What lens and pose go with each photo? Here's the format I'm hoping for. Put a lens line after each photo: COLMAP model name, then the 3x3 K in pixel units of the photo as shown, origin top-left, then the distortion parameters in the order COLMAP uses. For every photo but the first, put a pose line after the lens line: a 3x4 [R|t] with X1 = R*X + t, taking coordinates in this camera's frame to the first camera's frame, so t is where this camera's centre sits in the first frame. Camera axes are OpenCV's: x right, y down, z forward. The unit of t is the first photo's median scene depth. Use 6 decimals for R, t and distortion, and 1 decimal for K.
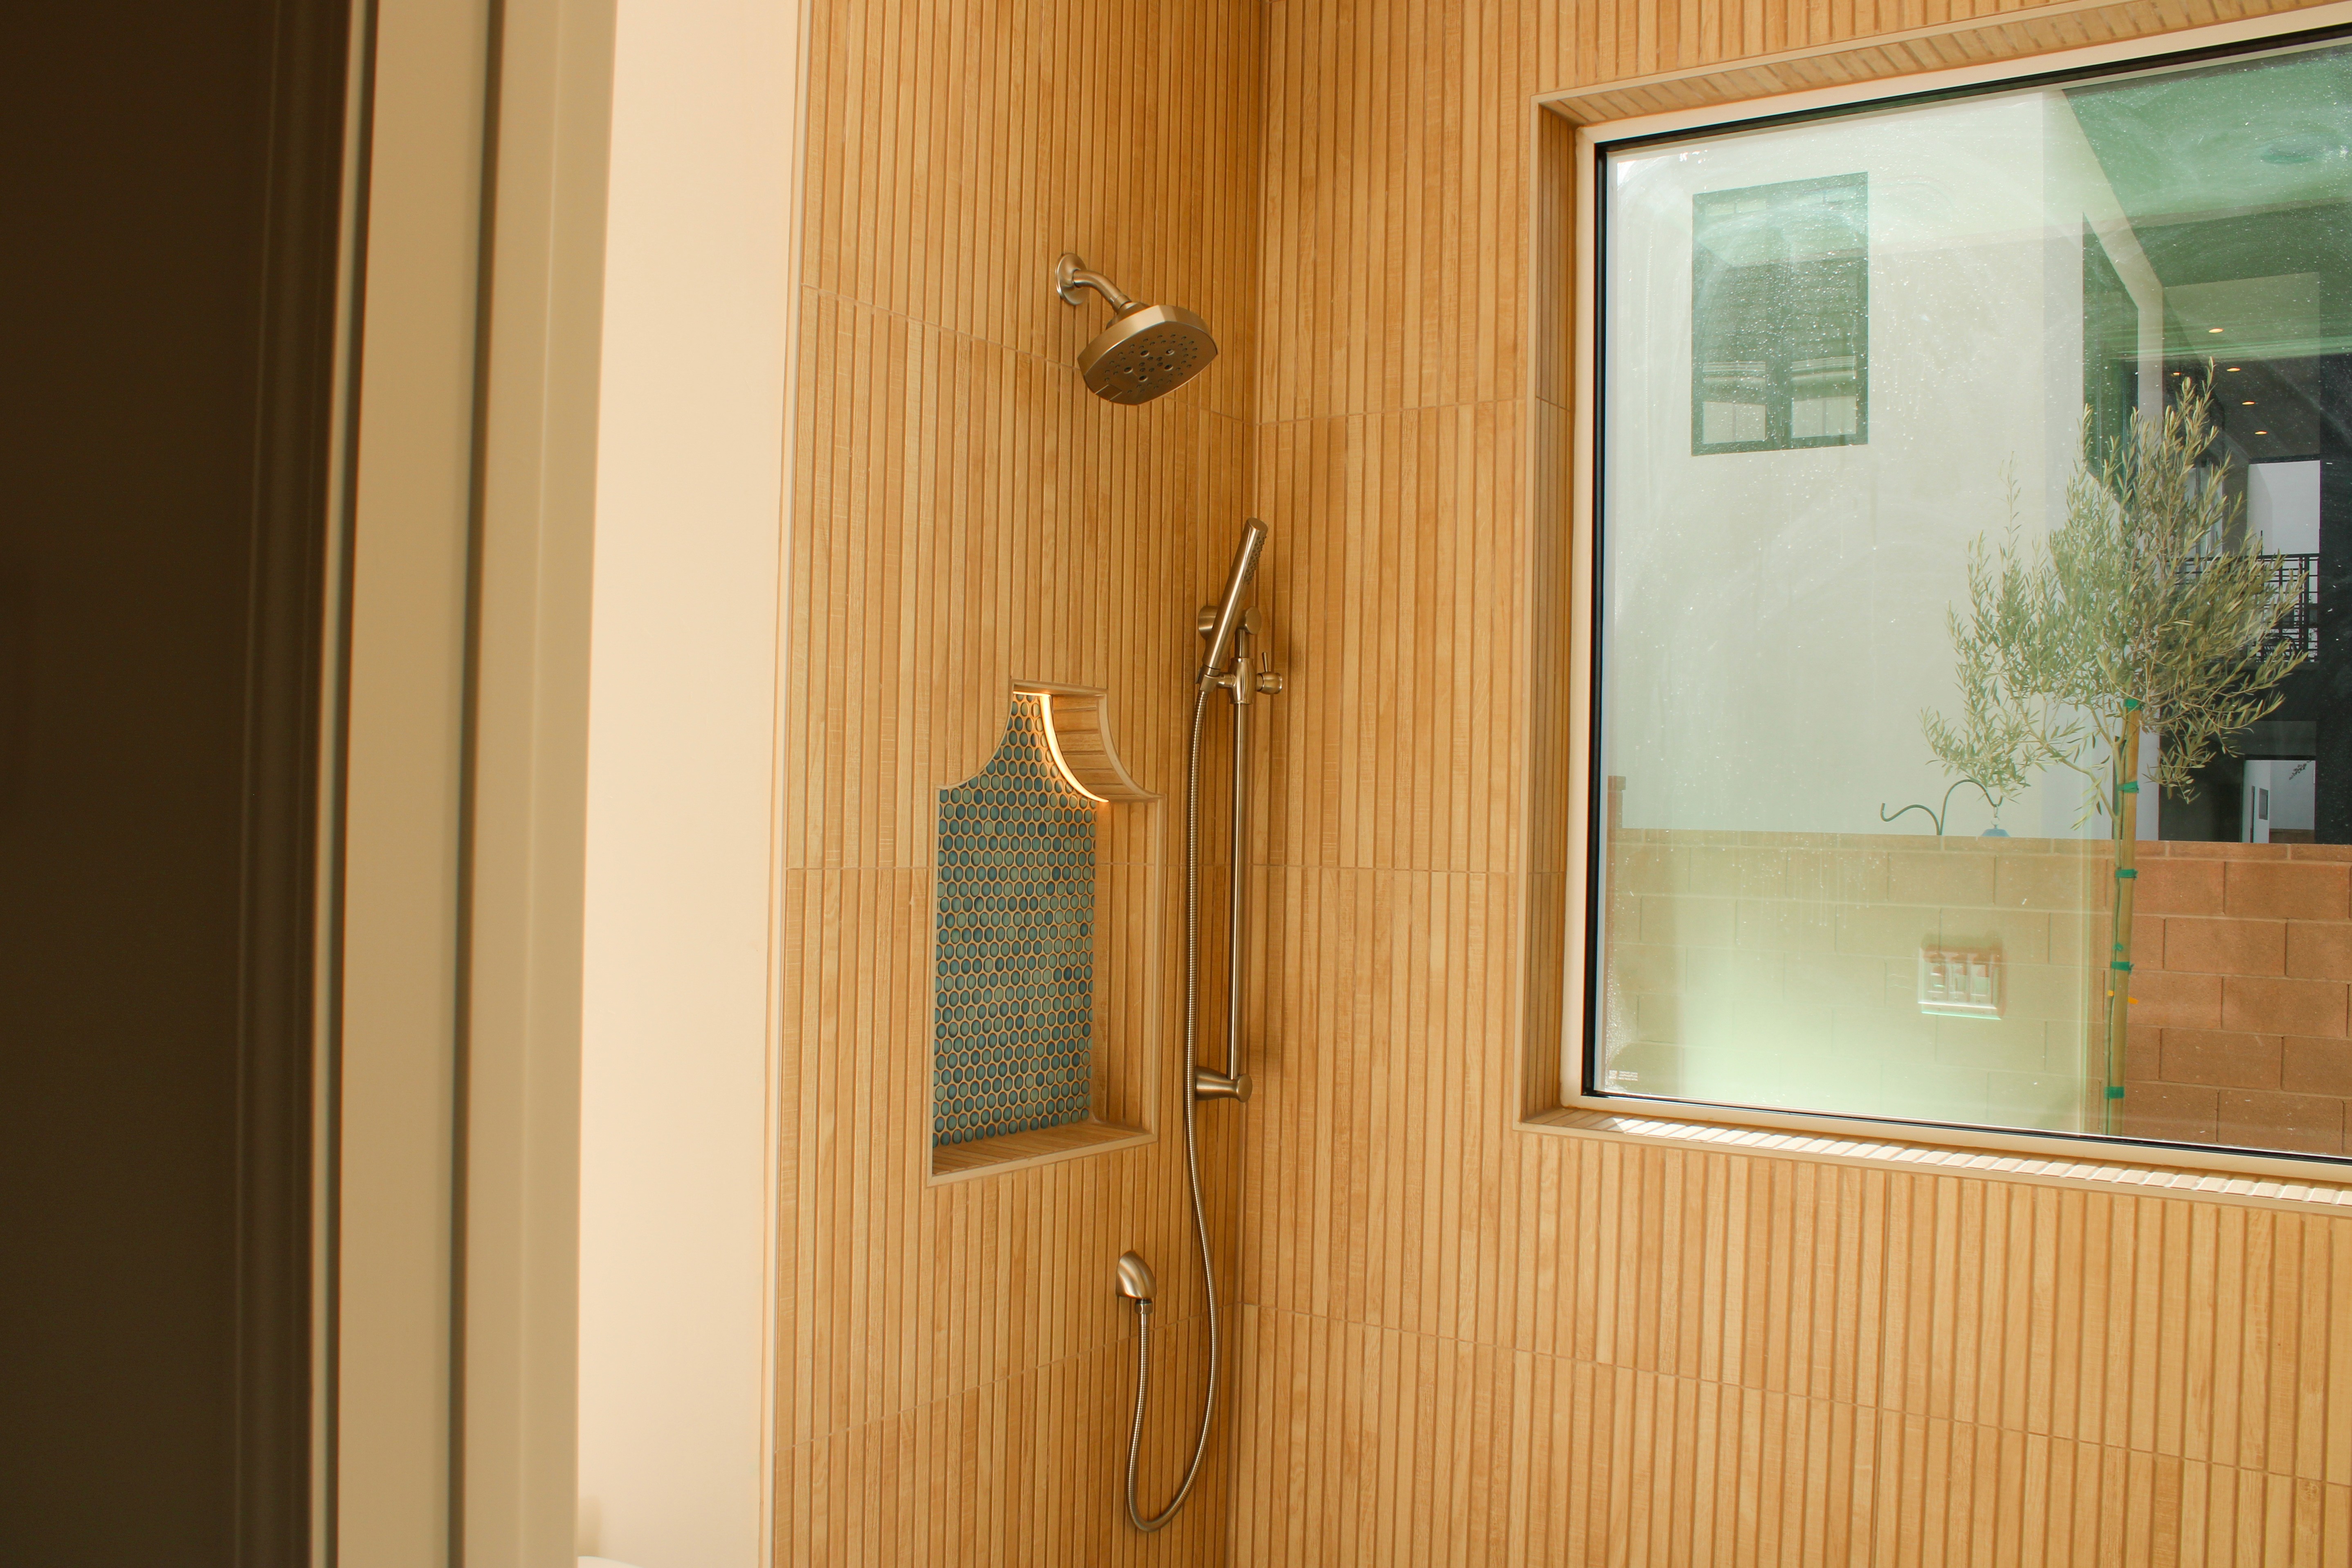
lens RADIAL K [[2079.0, 0, 1107.3], [0, 2079.0, 797.8], [0, 0, 1]] dist [-0.151759, 0.048919]
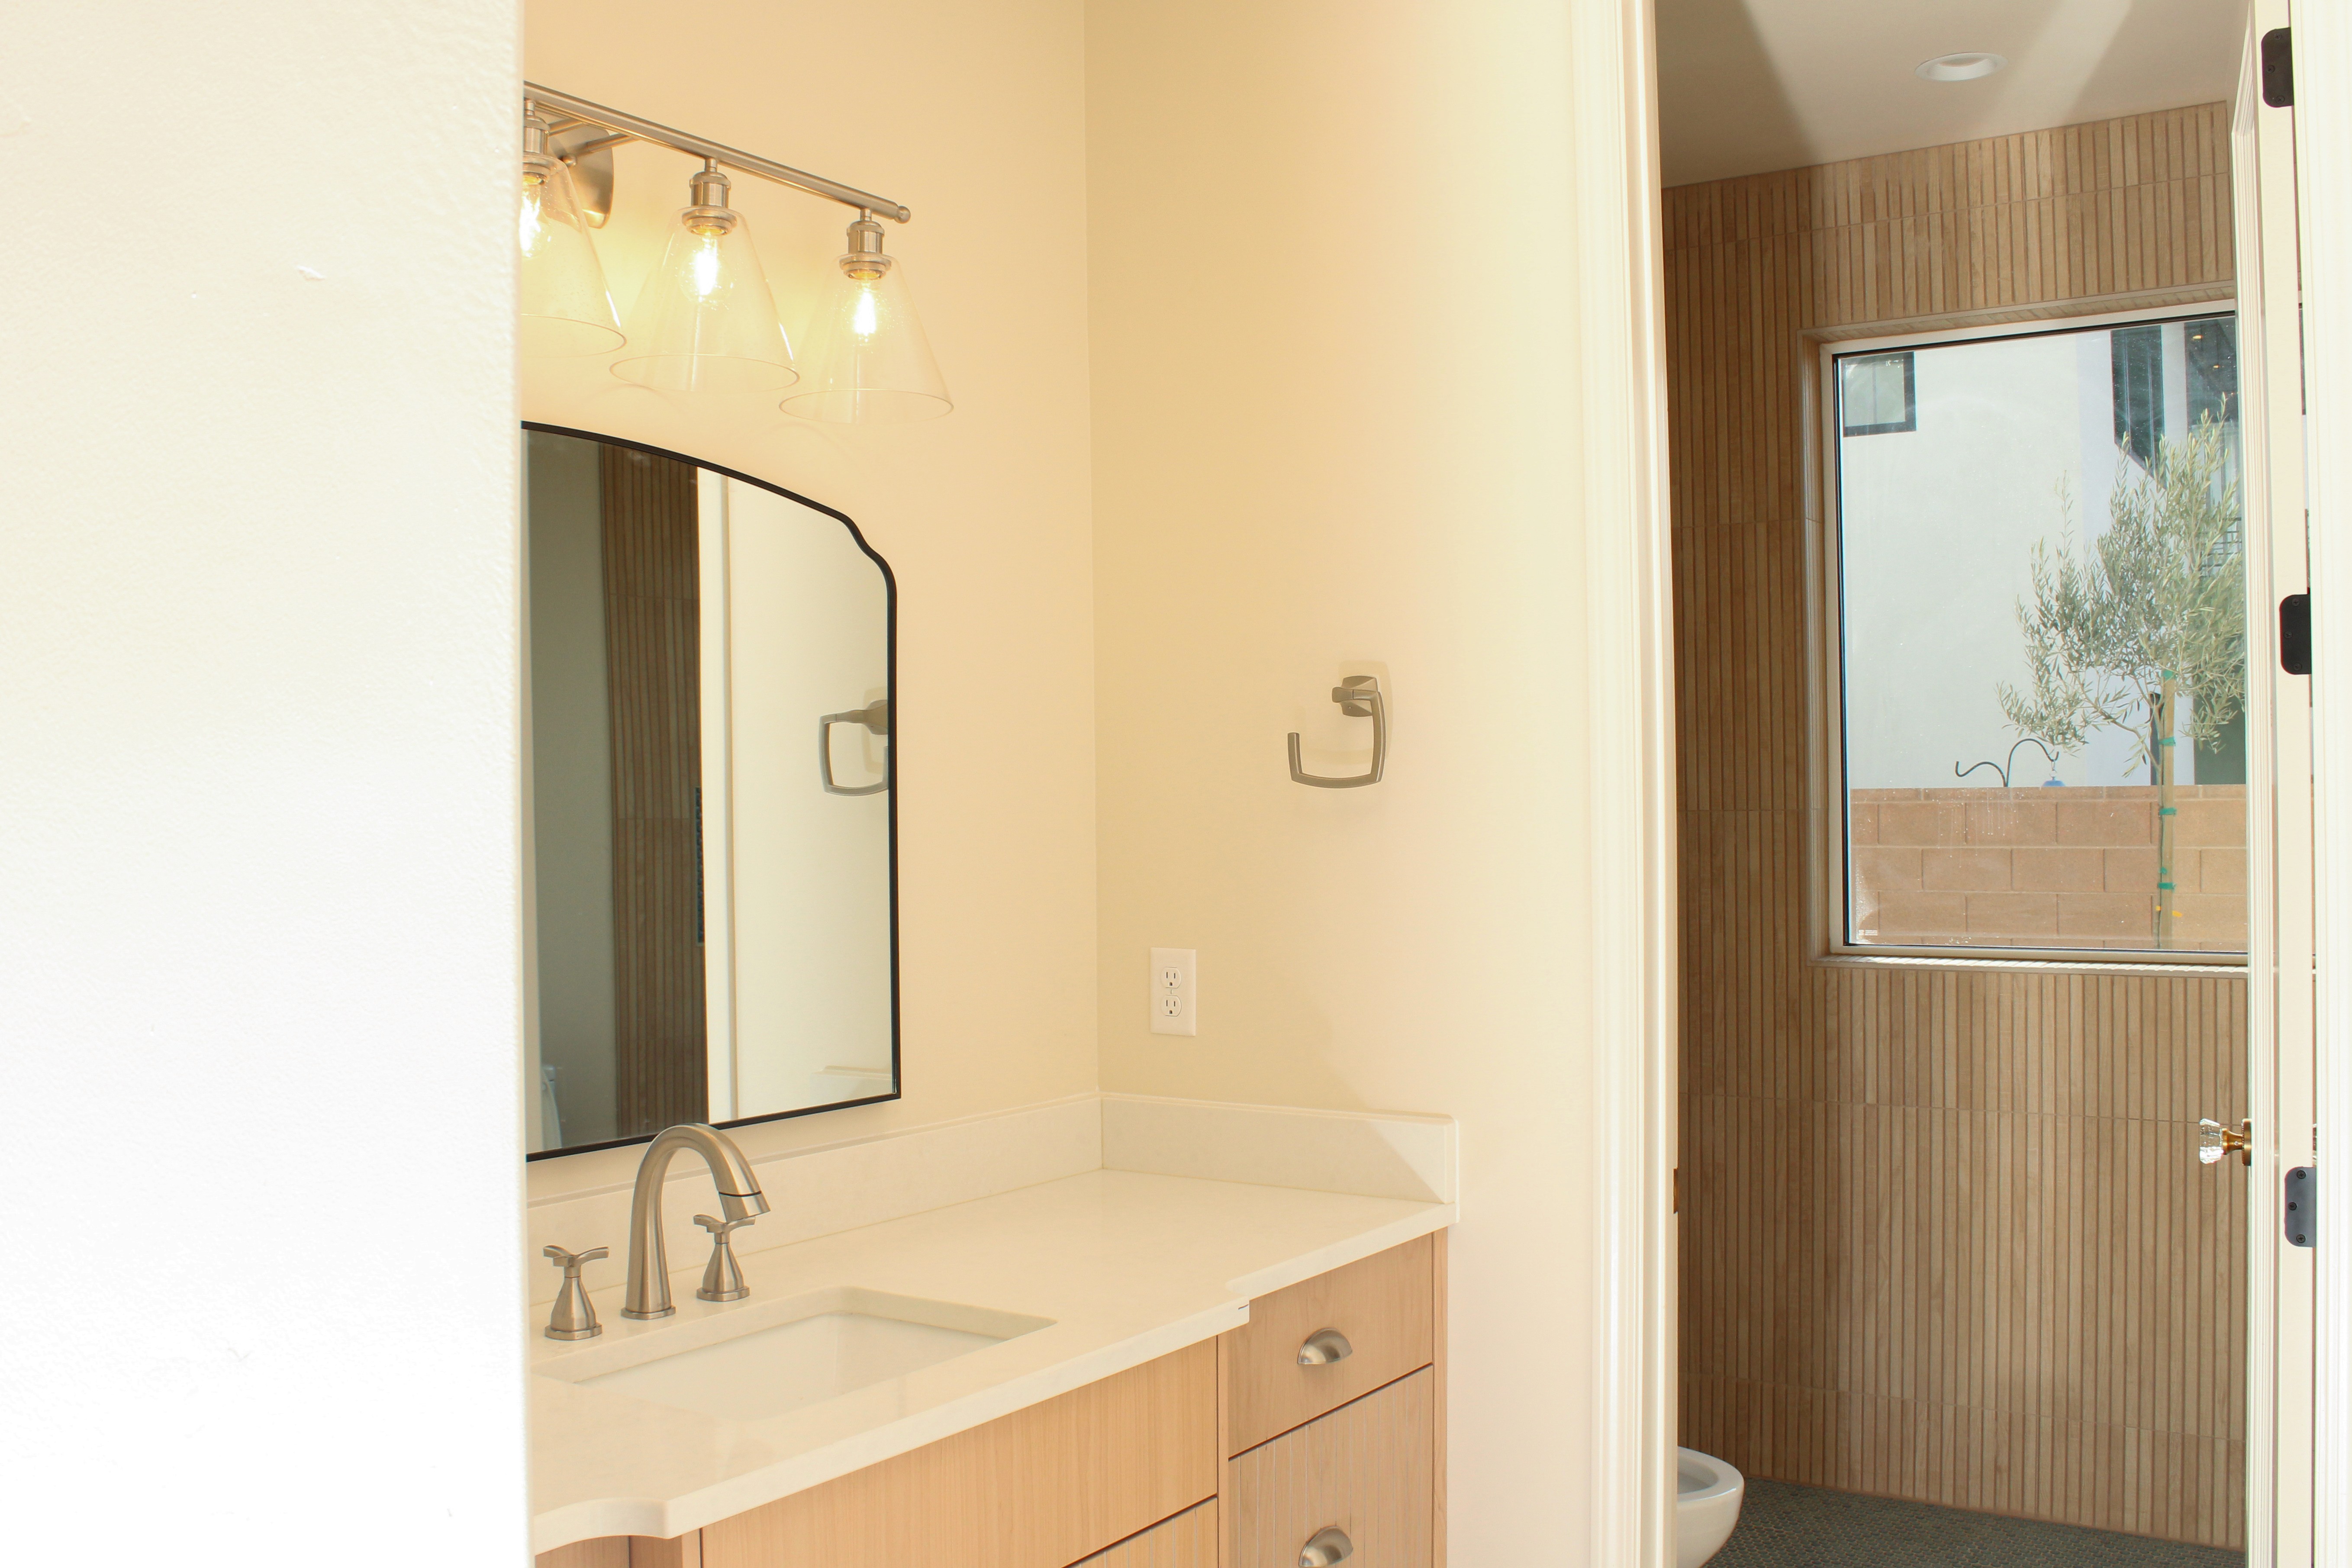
lens RADIAL K [[2078.9, 0, 1177.6], [0, 2078.9, 784.6], [0, 0, 1]] dist [-0.151759, 0.048919]
pose [[0.999375, -0.032402, 0.014143, -0.310059], [0.032377, 0.999474, 0.001989, -0.002434], [-0.014200, -0.001530, 0.999898, -0.598515]]
